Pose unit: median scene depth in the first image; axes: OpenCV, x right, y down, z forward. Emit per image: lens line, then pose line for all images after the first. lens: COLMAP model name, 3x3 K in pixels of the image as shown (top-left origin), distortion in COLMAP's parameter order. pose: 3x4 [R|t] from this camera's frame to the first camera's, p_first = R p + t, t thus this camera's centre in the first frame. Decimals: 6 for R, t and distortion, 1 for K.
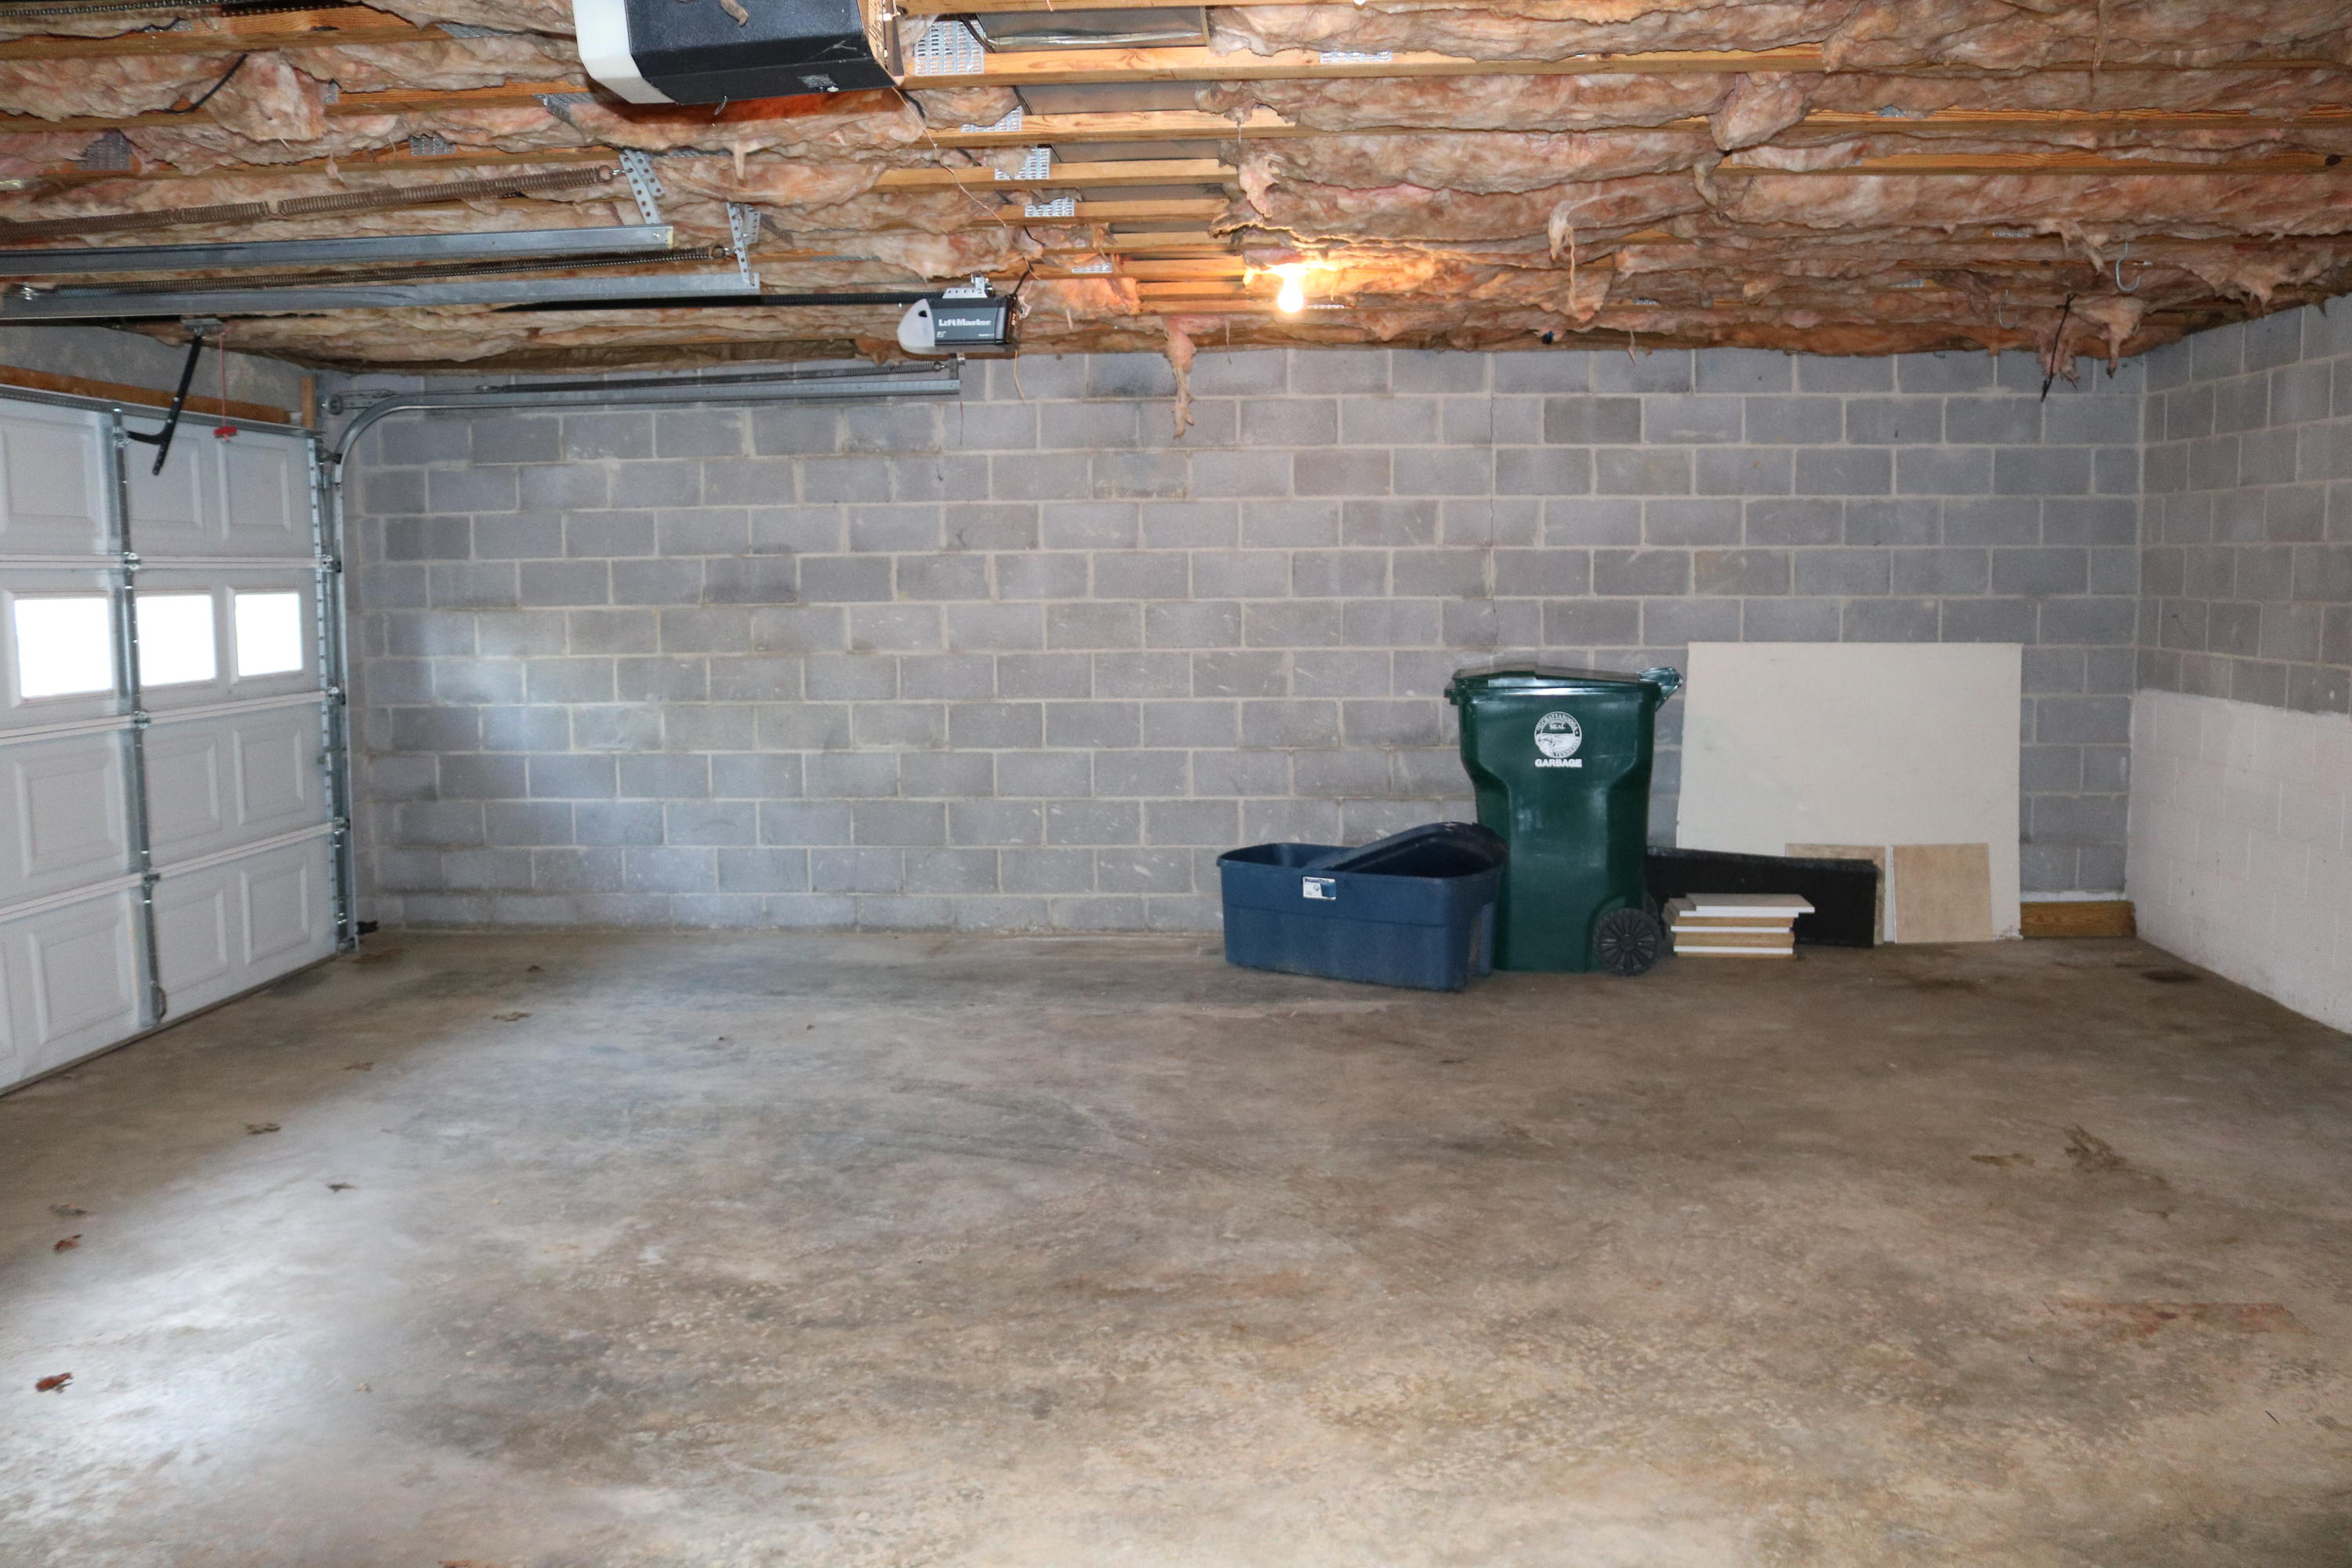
lens RADIAL K [[1938.1, 0, 1168.9], [0, 1938.1, 767.4], [0, 0, 1]] dist [-0.160535, 0.129816]
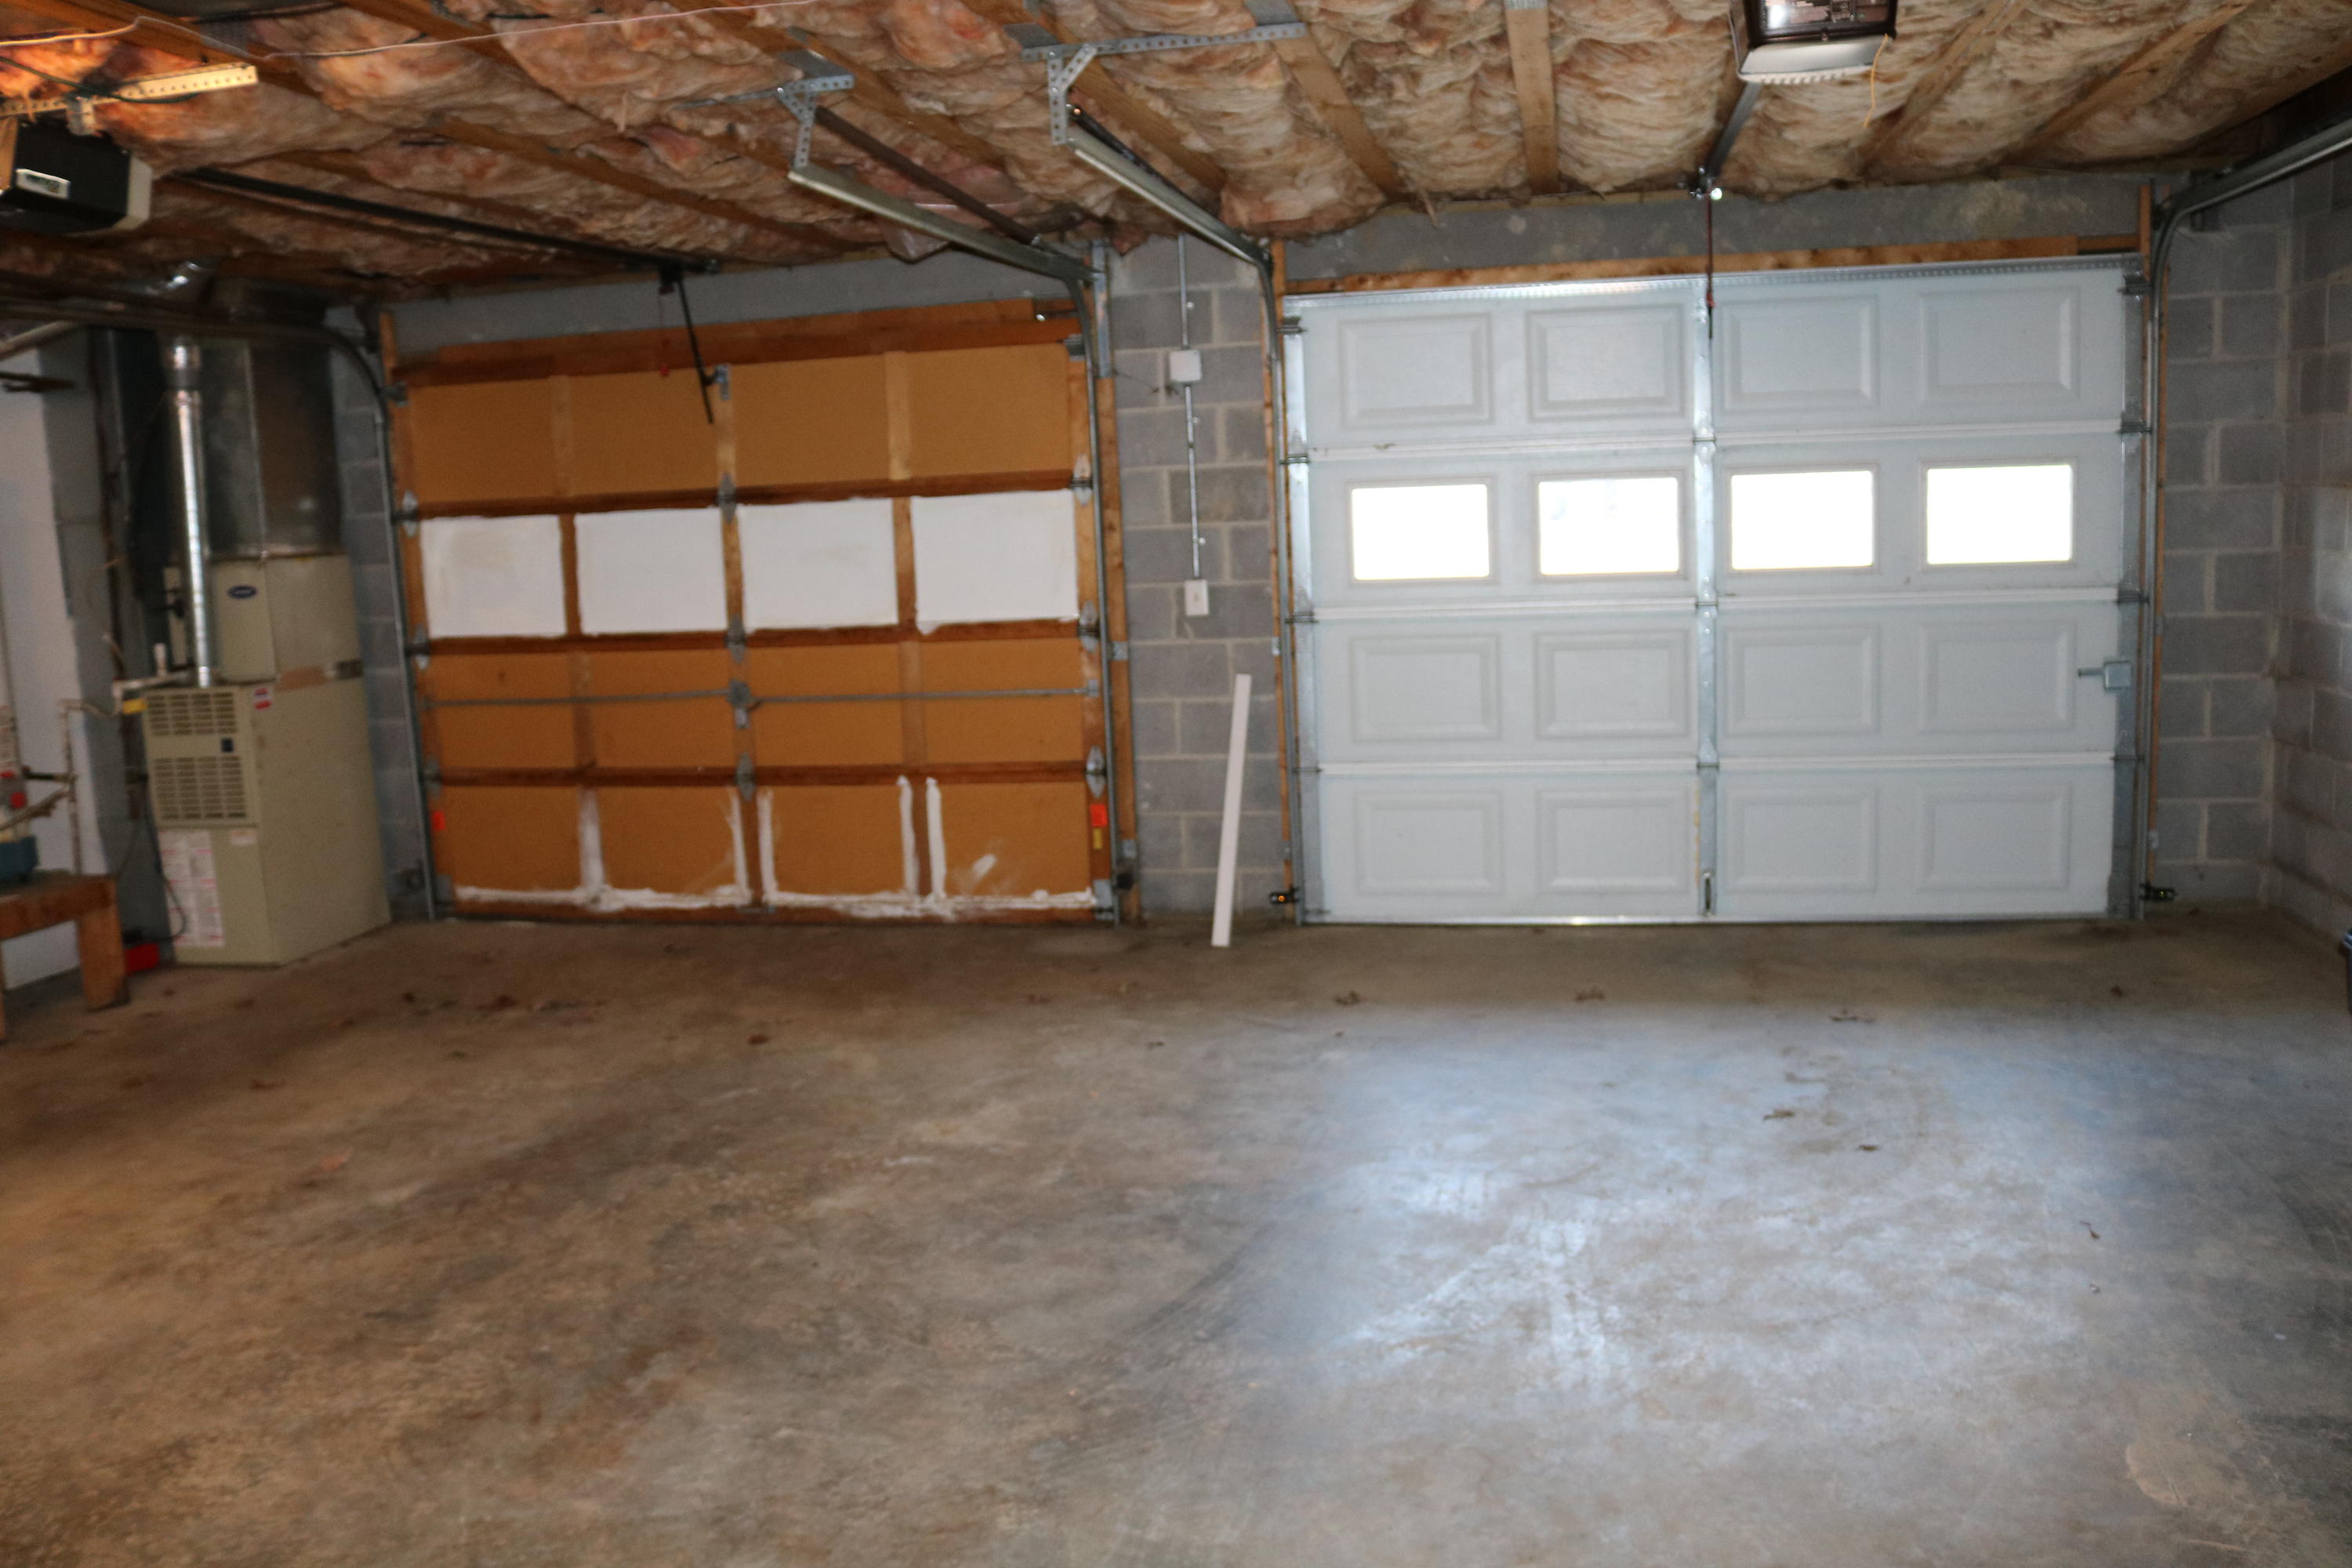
lens RADIAL K [[1938.1, 0, 1168.9], [0, 1938.1, 767.4], [0, 0, 1]] dist [-0.160535, 0.129816]
pose [[-0.150644, 0.152228, -0.976797, 0.709473], [-0.051311, 0.985537, 0.161504, -0.131233], [0.987256, 0.074449, -0.140654, 1.309779]]
